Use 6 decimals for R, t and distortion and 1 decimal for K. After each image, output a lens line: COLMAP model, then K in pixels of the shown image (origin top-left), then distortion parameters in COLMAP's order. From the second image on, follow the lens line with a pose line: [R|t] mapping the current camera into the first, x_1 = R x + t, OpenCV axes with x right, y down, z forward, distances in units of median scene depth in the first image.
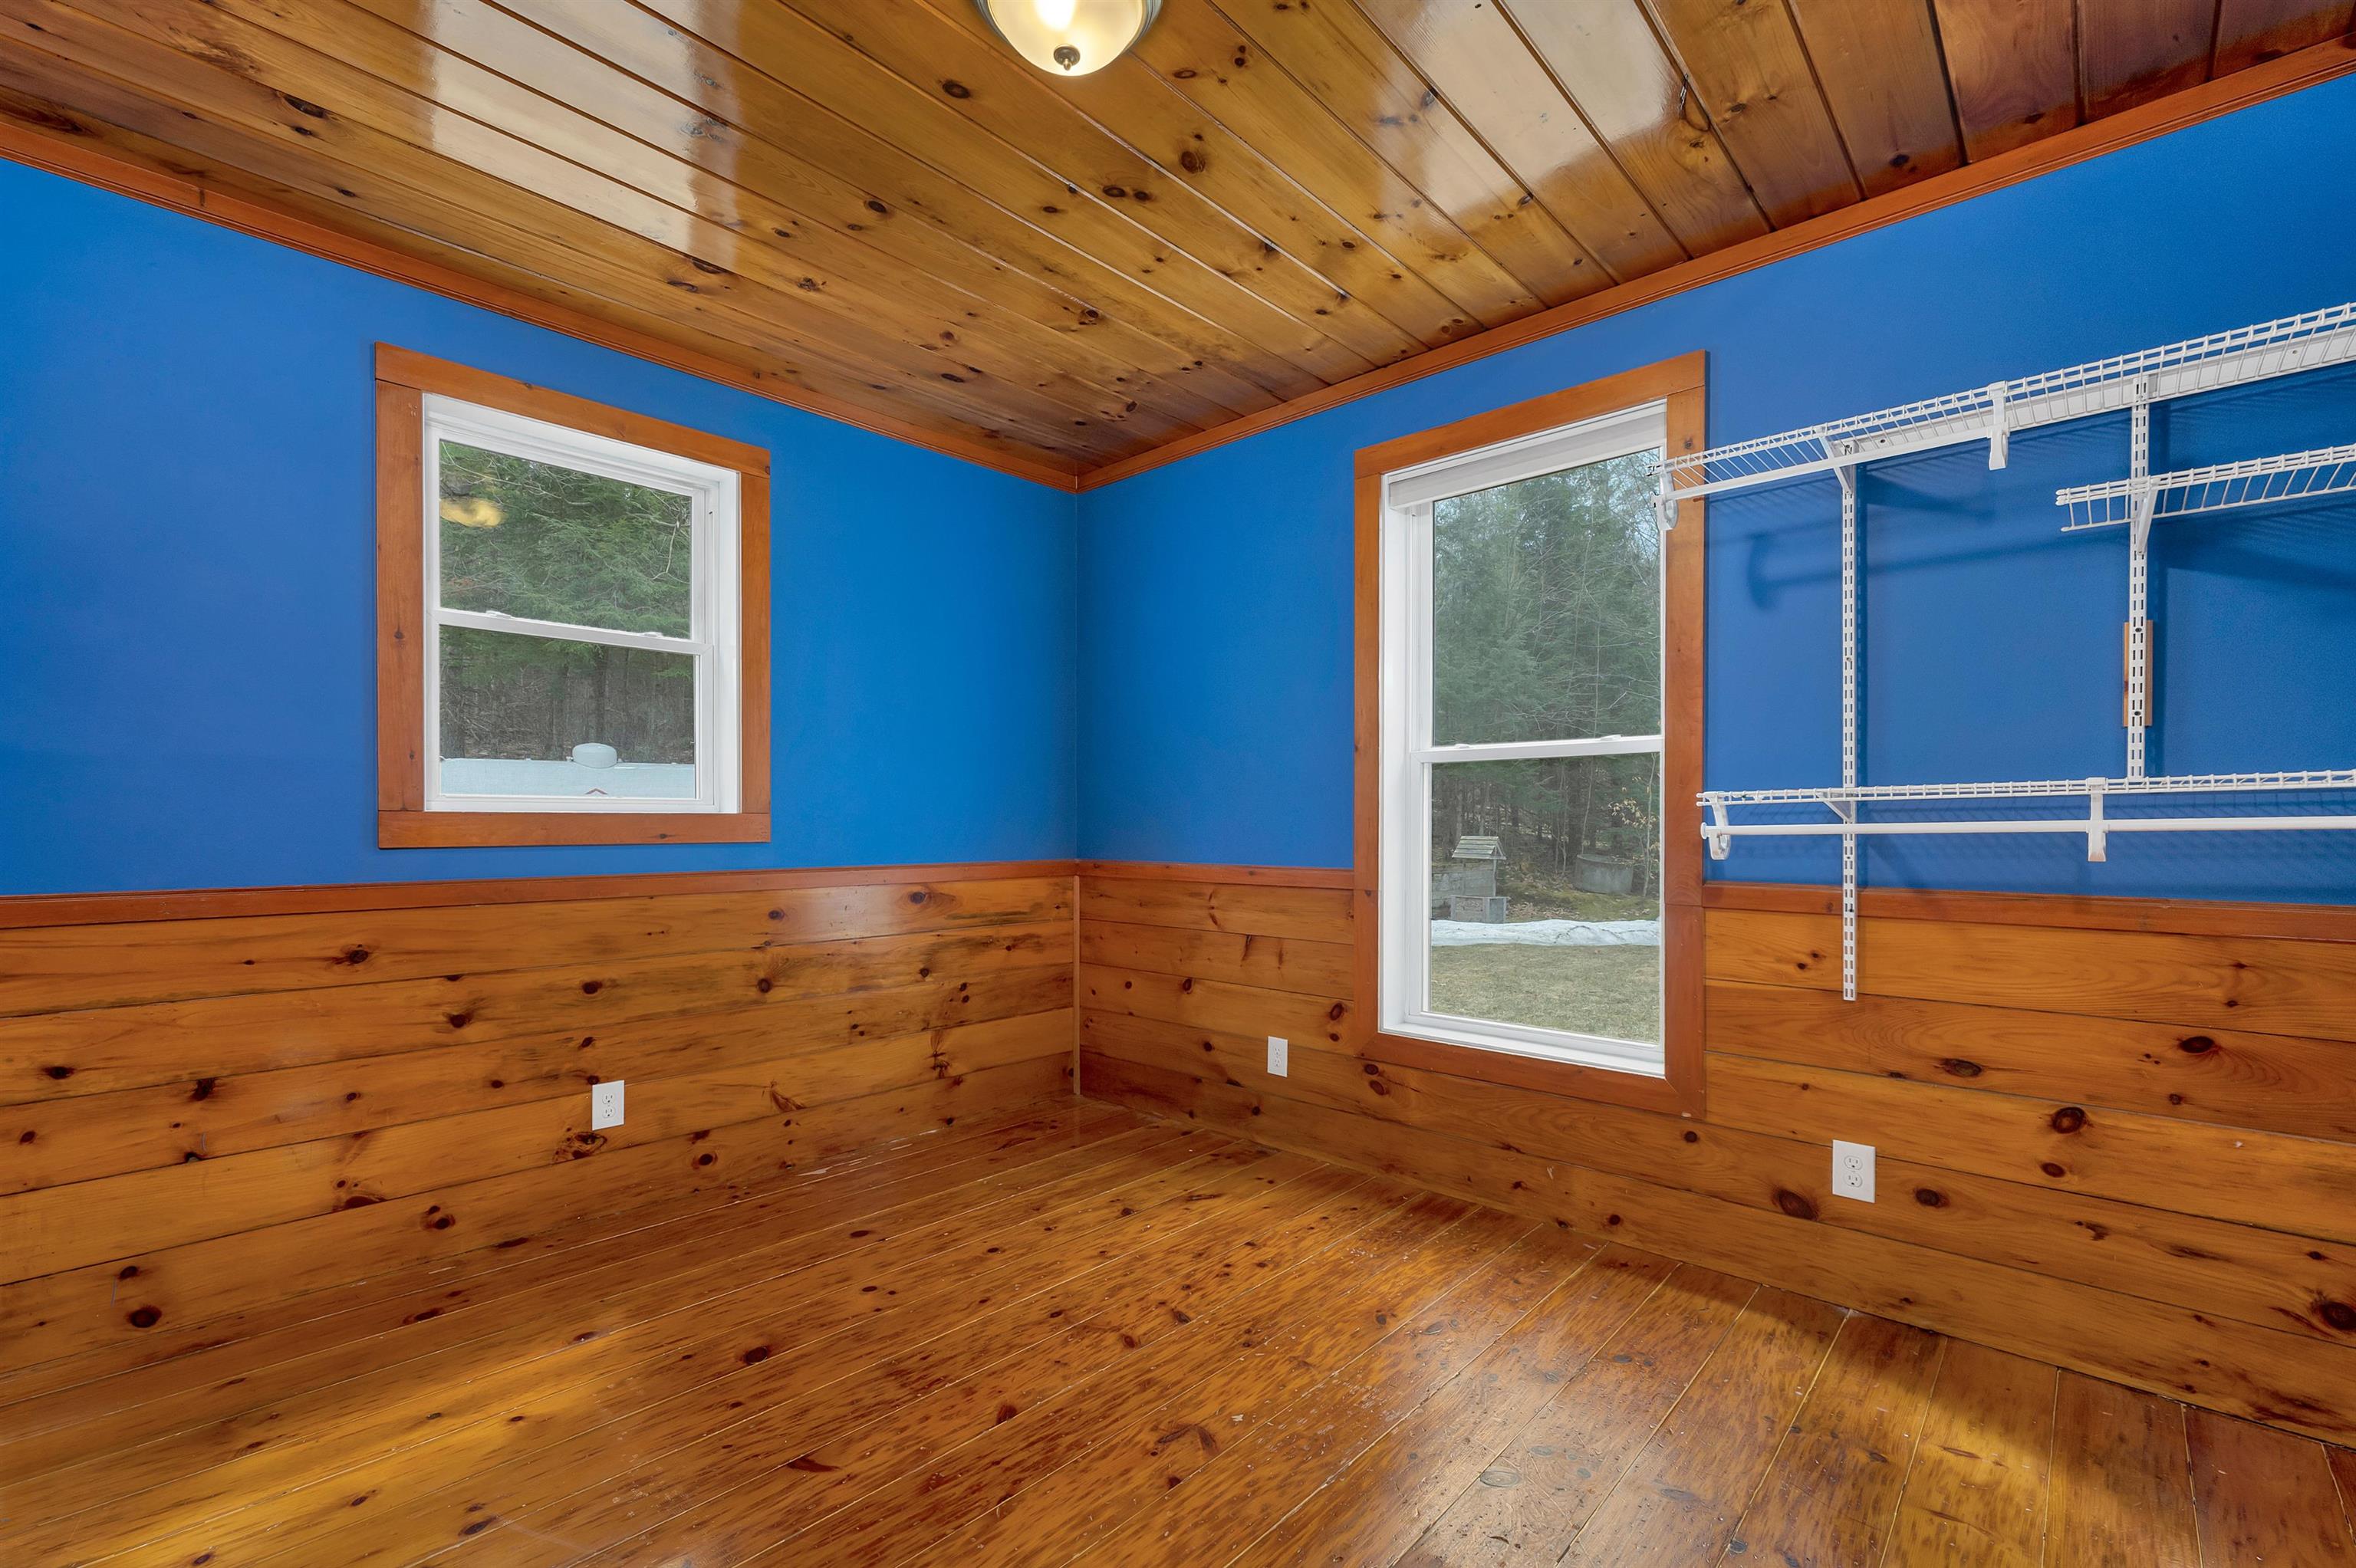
lens RADIAL K [[998.0, 0, 1177.9], [0, 998.0, 832.3], [0, 0, 1]] dist [0.000934, 0.000211]
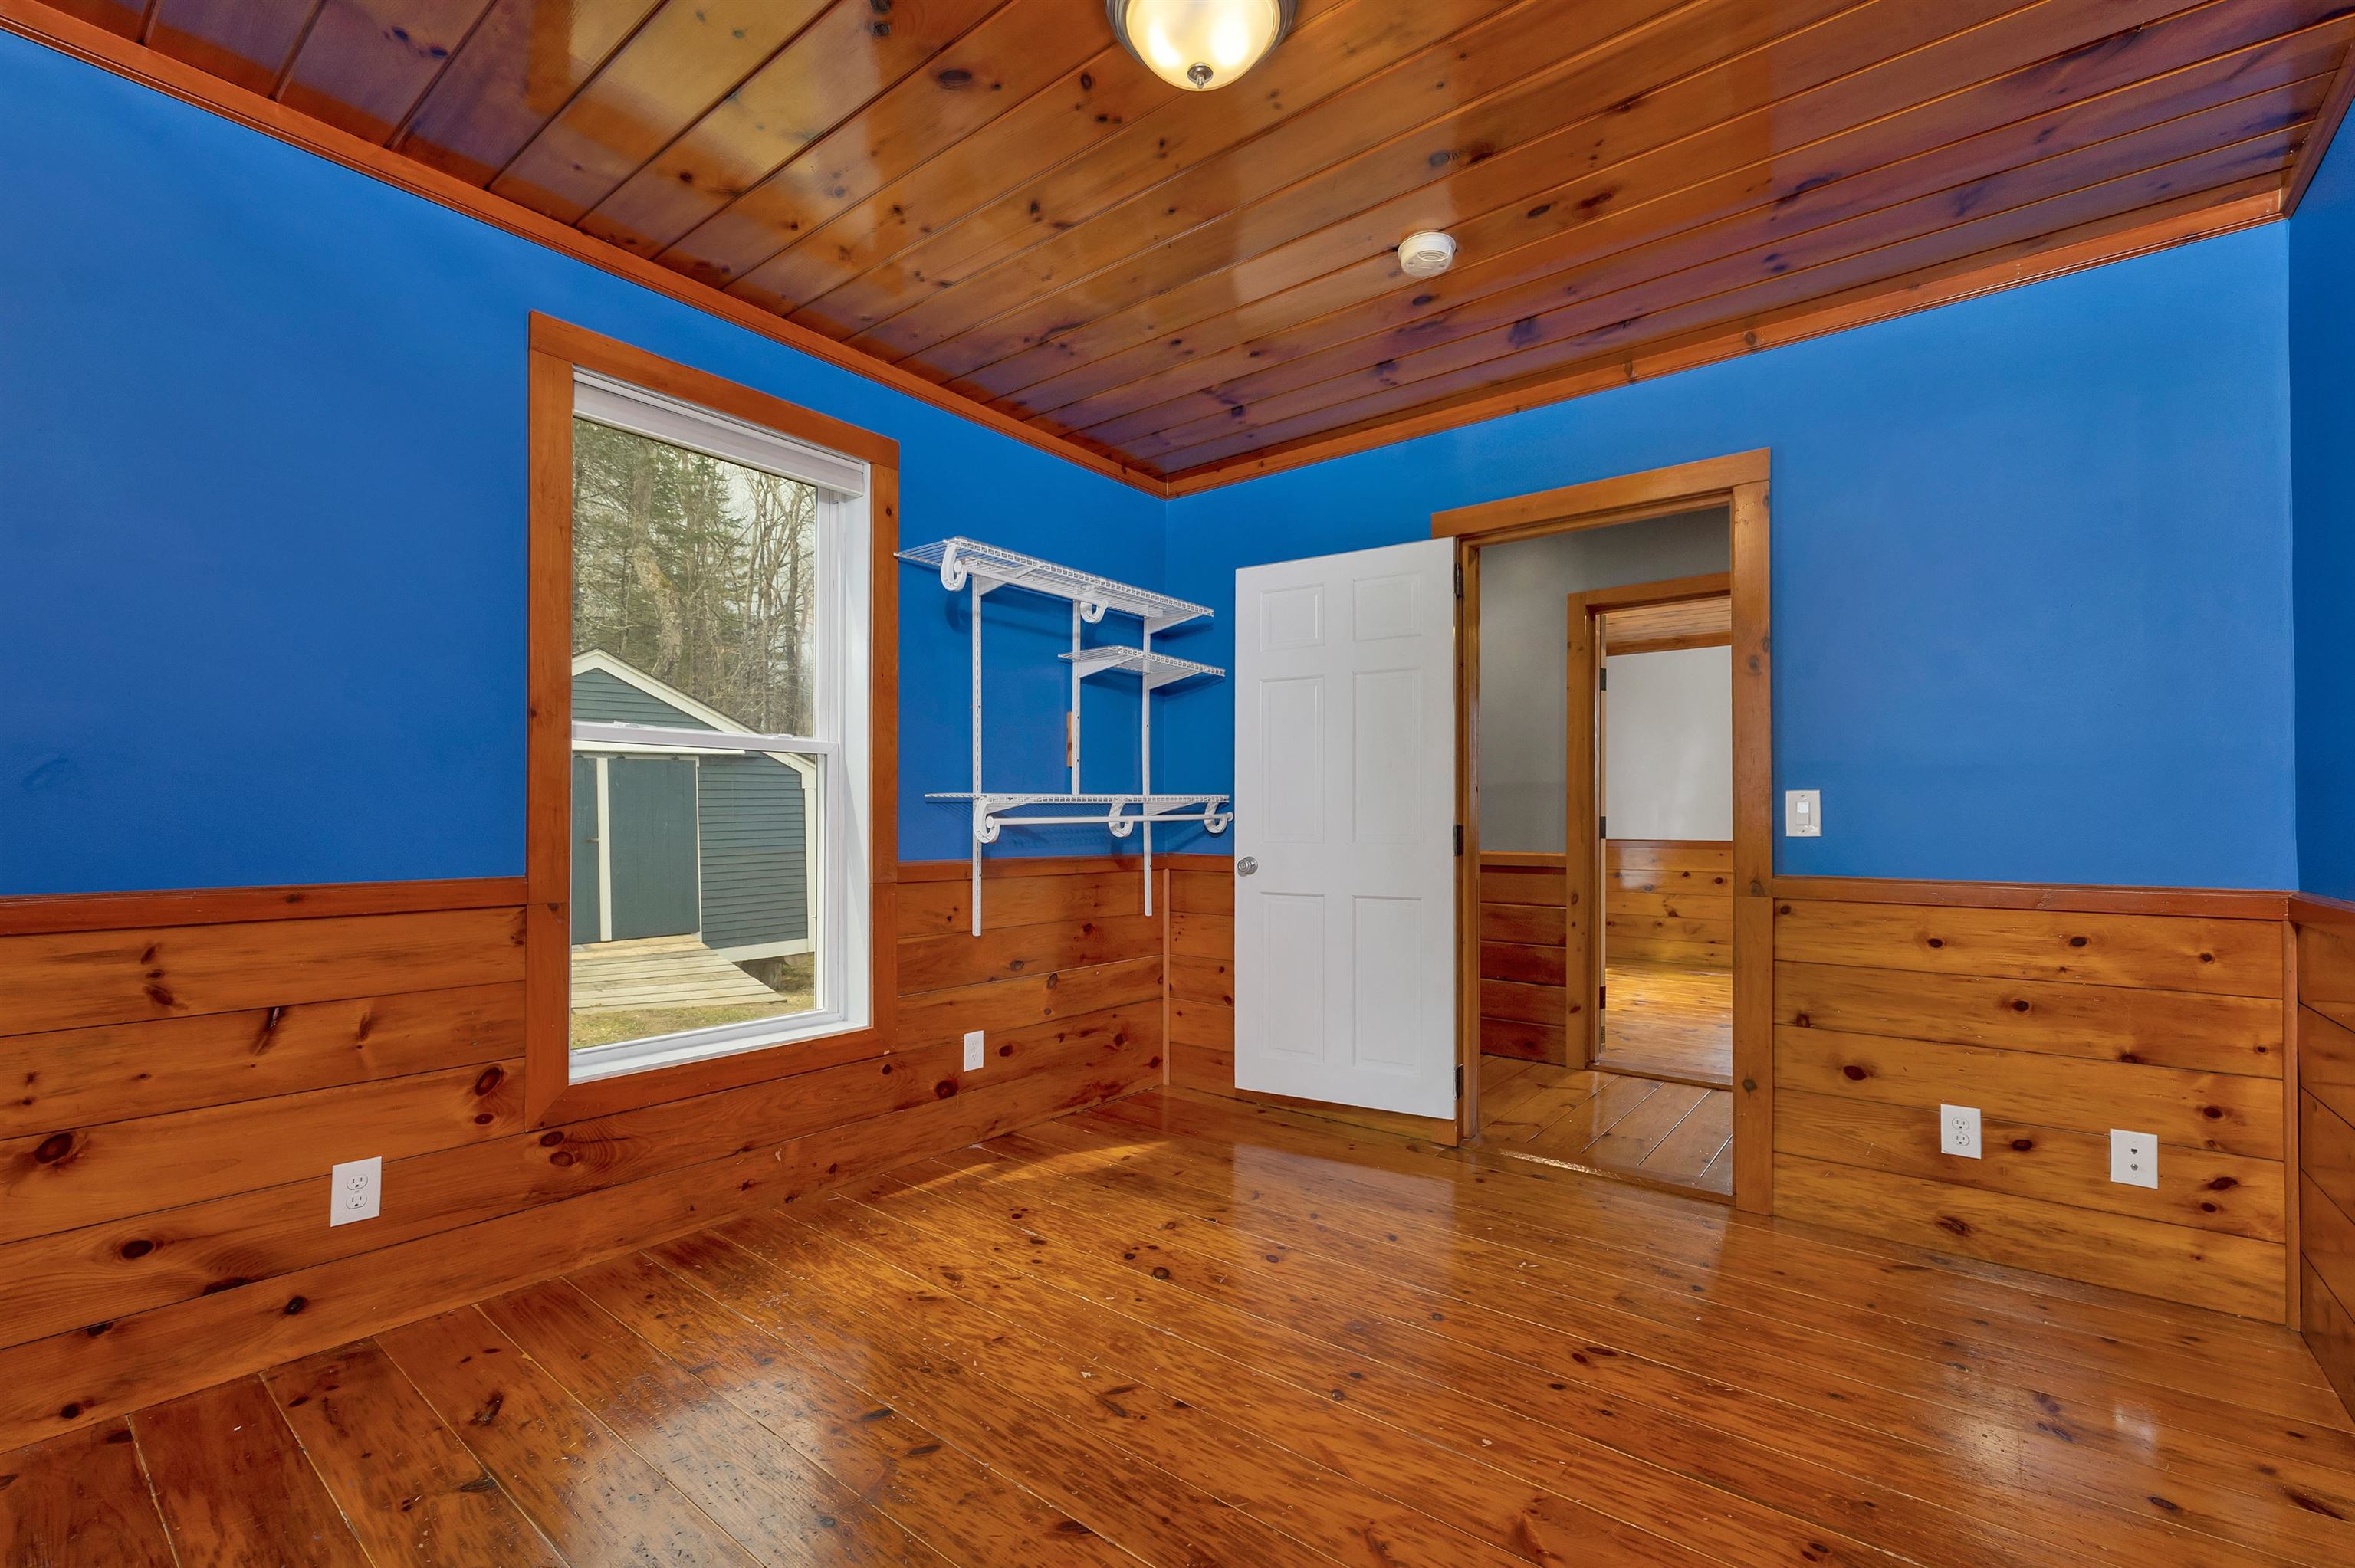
lens RADIAL K [[1015.7, 0, 1181.5], [0, 1015.7, 818.9], [0, 0, 1]] dist [0.000576, -0.000094]
pose [[-0.089154, -0.000445, 0.996018, -0.855262], [0.001021, 0.999999, 0.000538, -0.006289], [-0.996017, 0.001065, -0.089154, 0.826135]]
